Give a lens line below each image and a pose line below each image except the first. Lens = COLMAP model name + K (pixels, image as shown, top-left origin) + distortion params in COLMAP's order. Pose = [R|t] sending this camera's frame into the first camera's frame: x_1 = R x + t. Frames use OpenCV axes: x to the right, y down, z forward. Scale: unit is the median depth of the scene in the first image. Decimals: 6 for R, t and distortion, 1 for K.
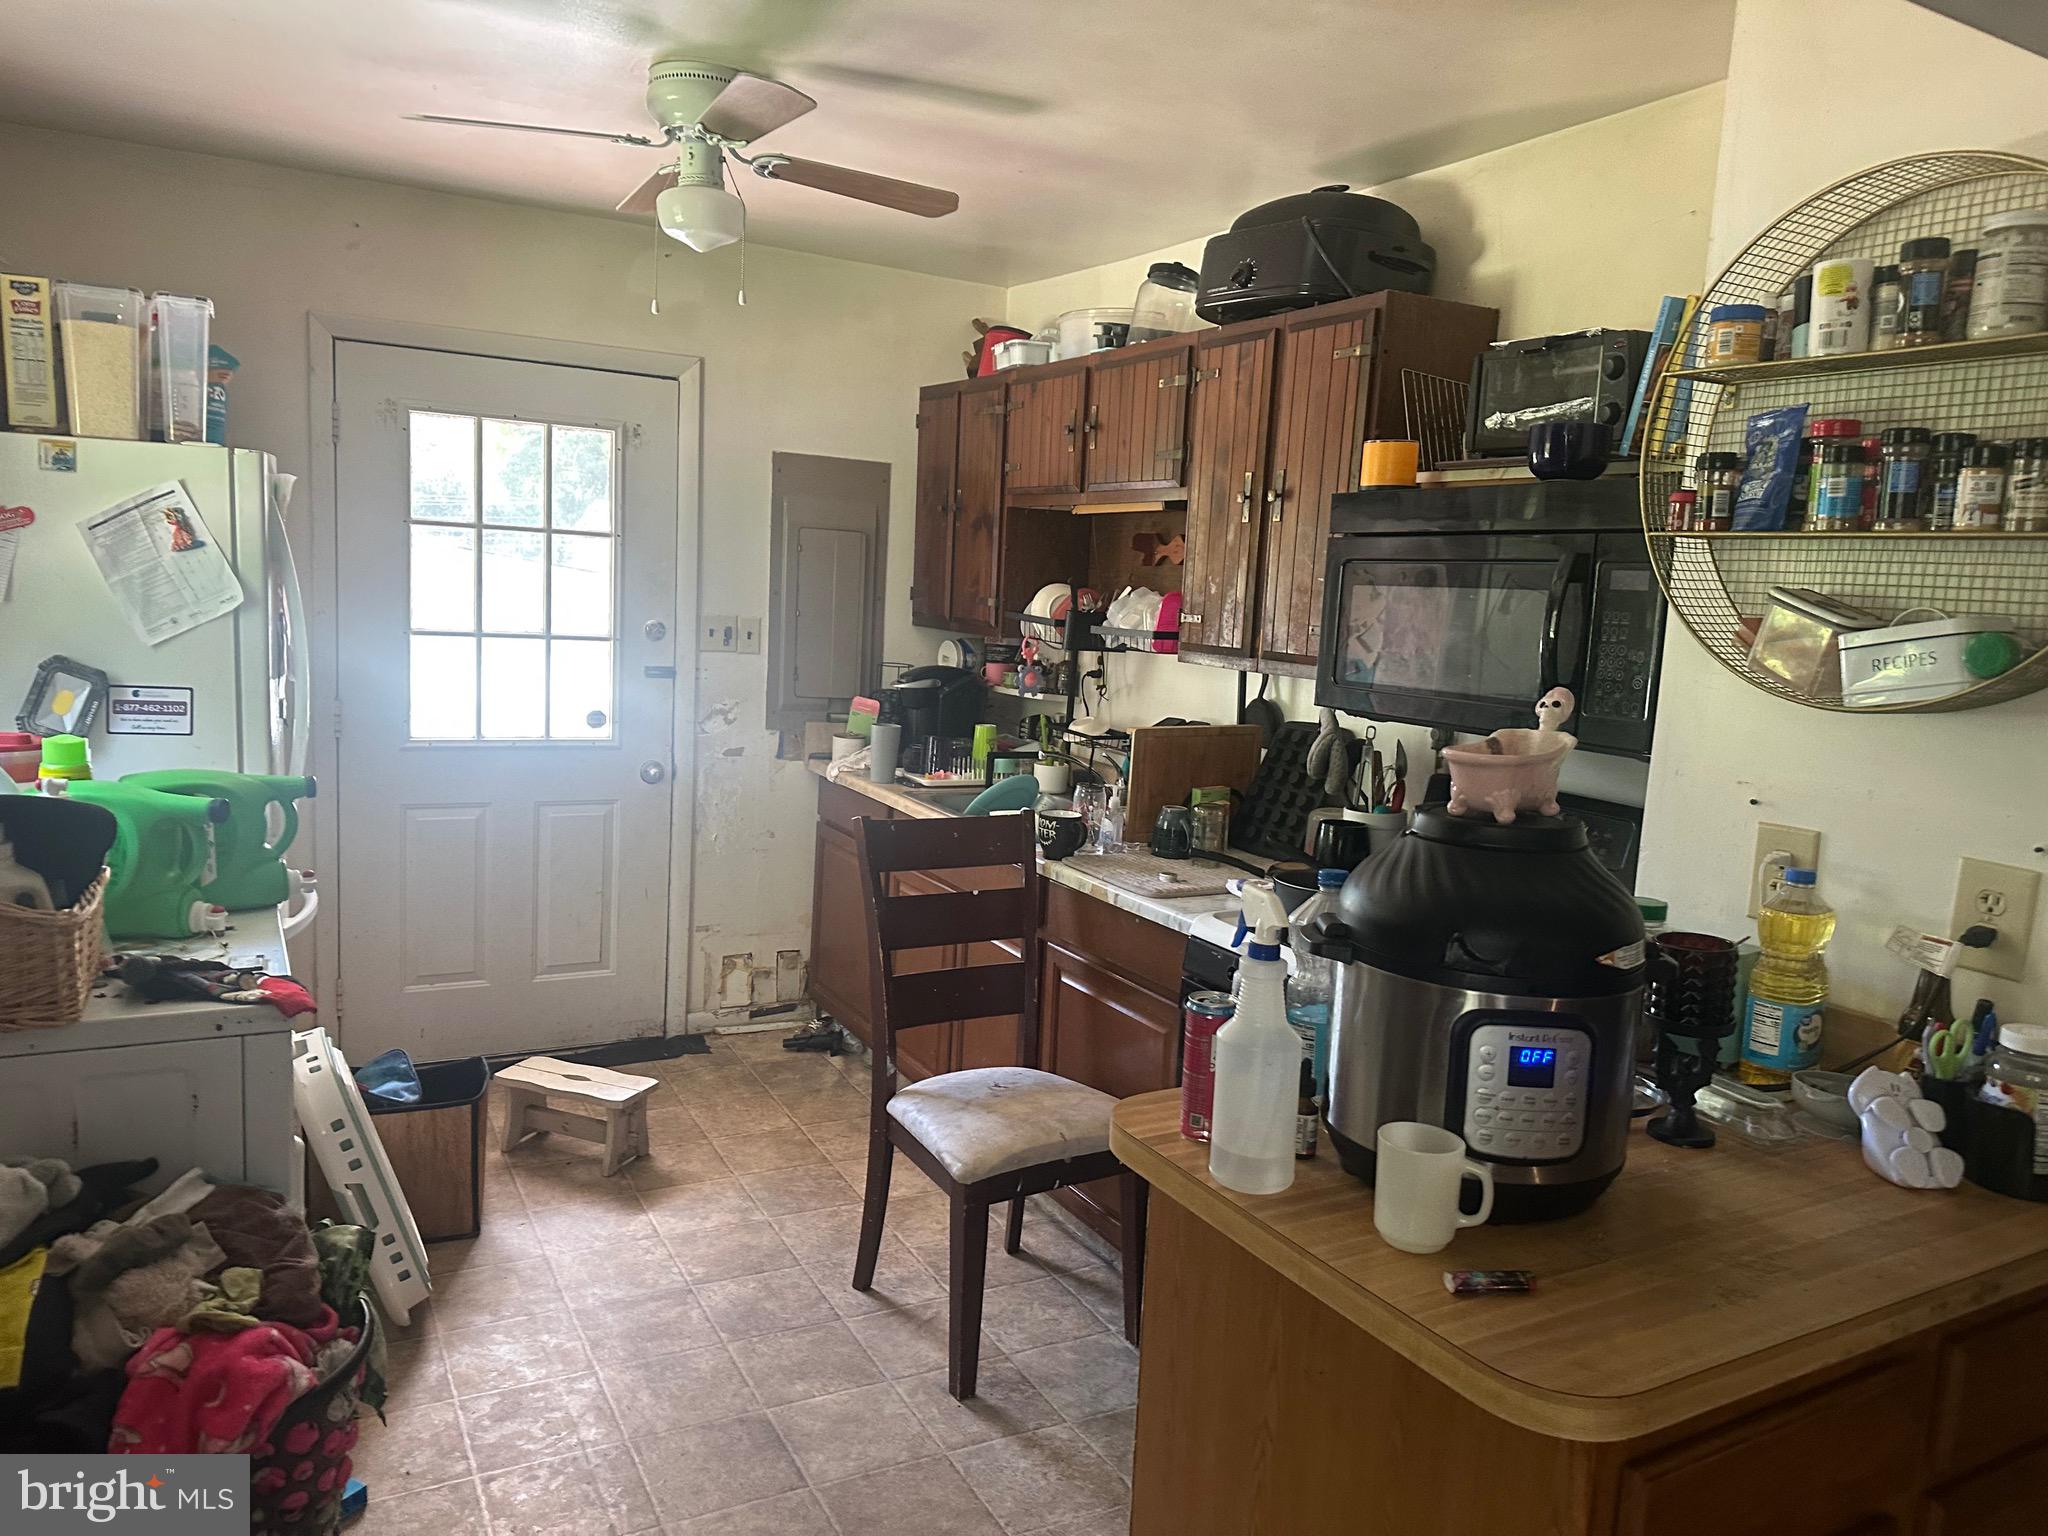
lens RADIAL K [[1420.9, 0, 1029.5], [0, 1420.9, 775.5], [0, 0, 1]] dist [0.113091, -0.147958]
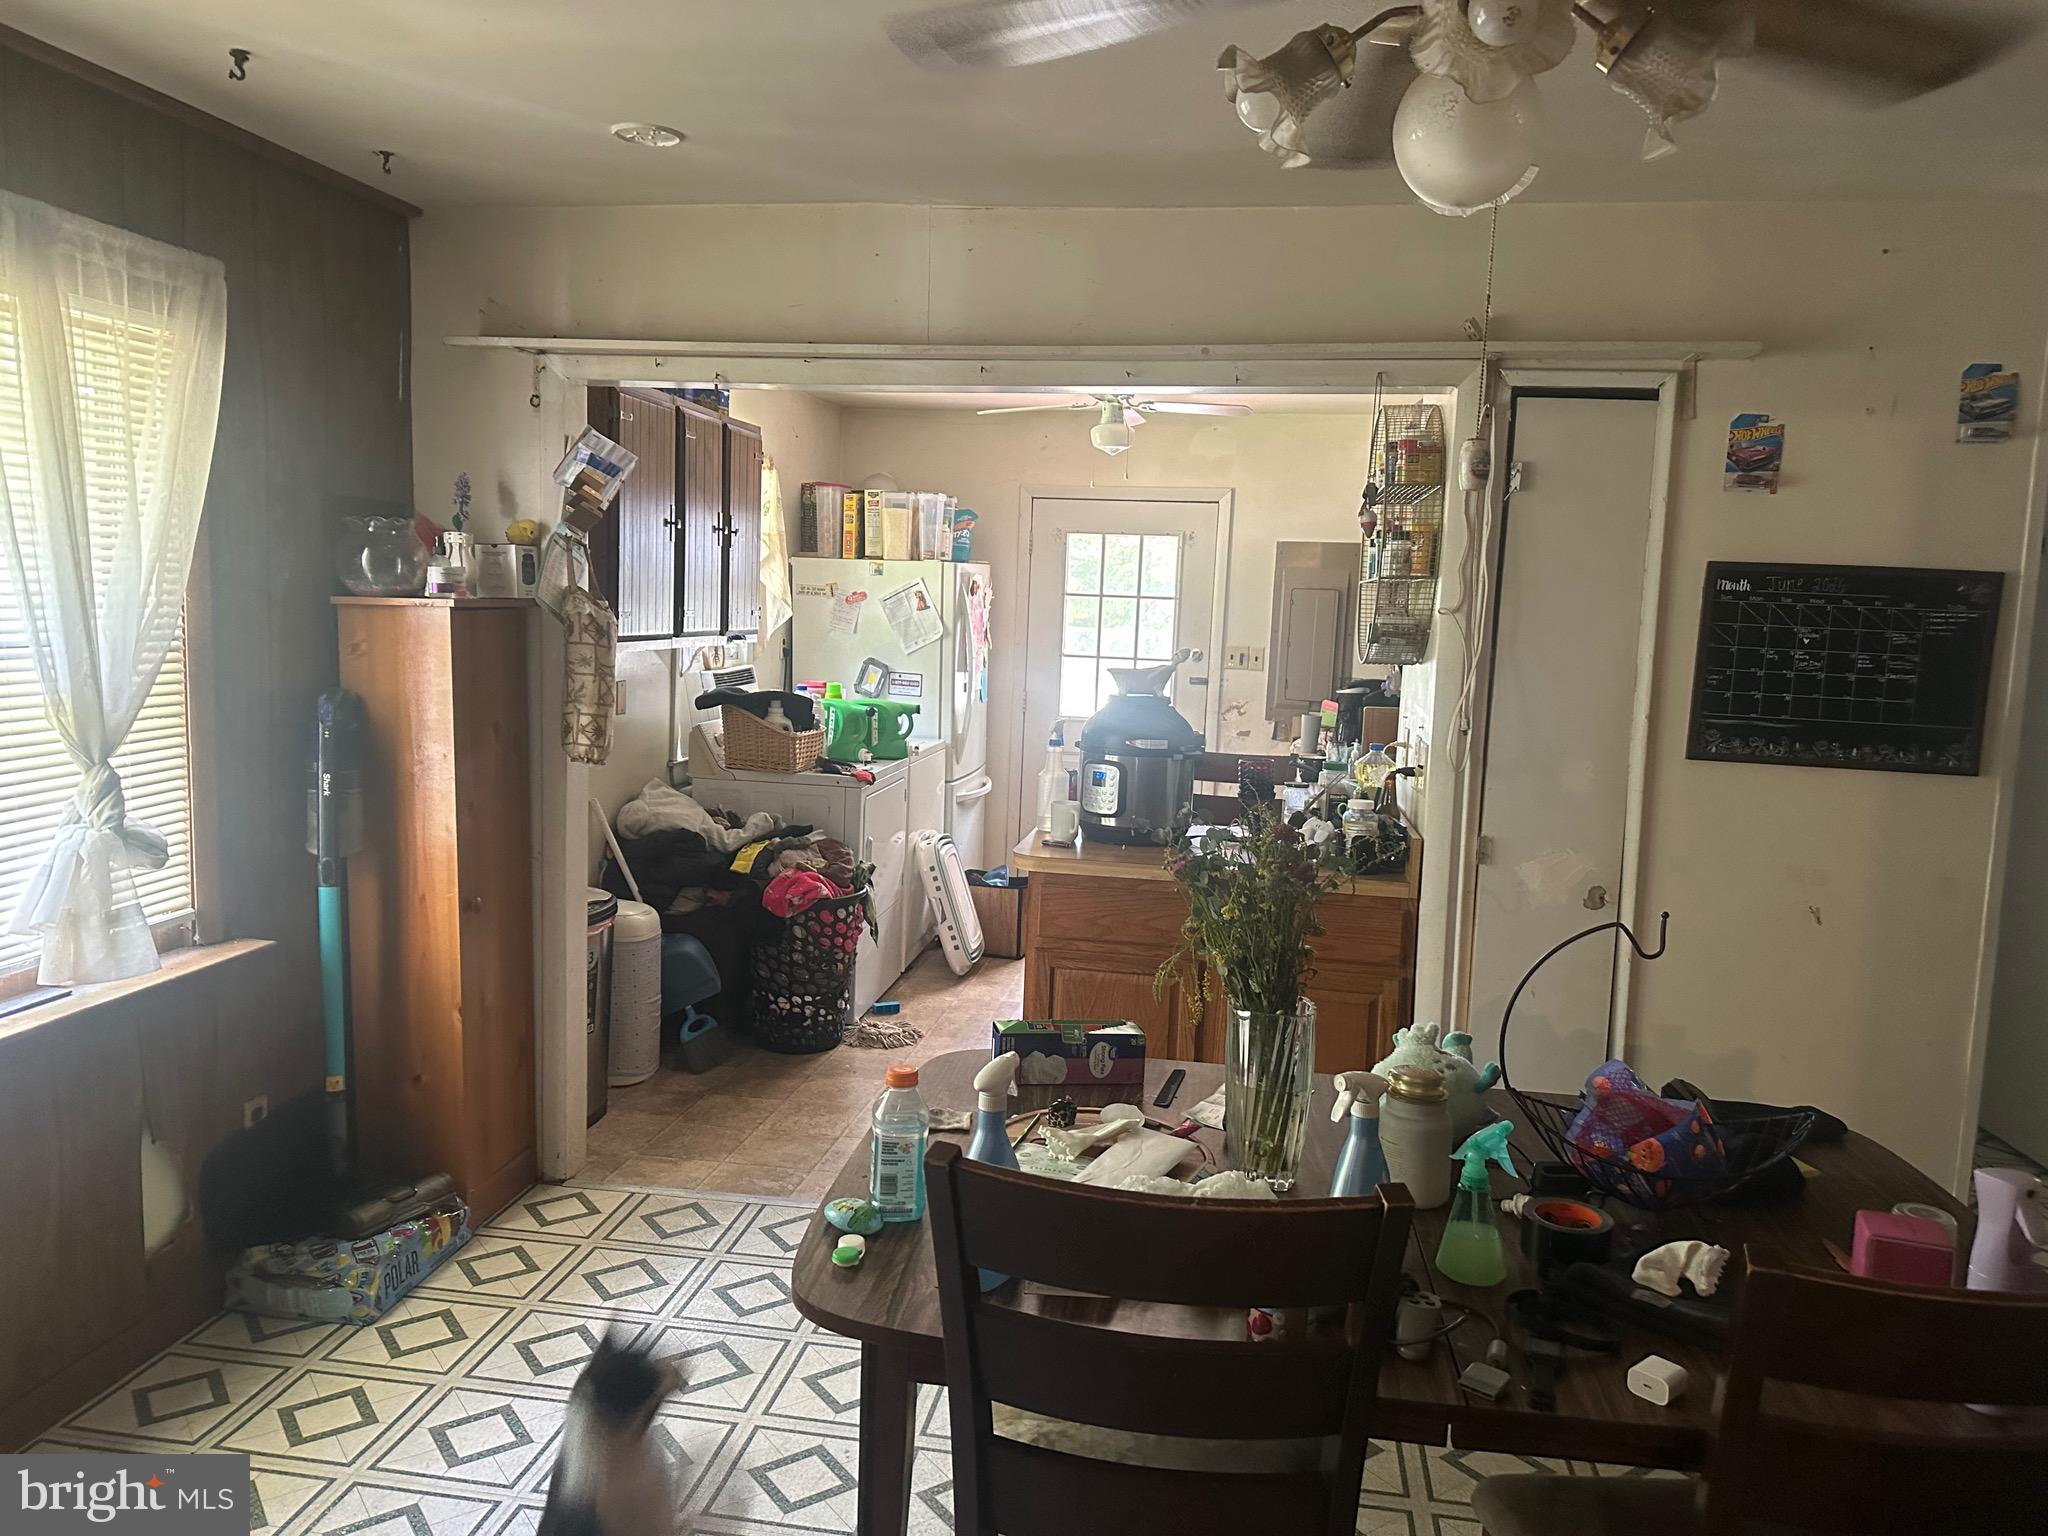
lens RADIAL K [[1433.0, 0, 1024.0], [0, 1433.0, 768.0], [0, 0, 1]] dist [0.112876, -0.113554]
pose [[0.777287, 0.049187, -0.627221, 0.880179], [-0.083032, 0.996239, -0.024772, 0.118258], [0.623644, 0.071335, 0.778447, -0.547772]]
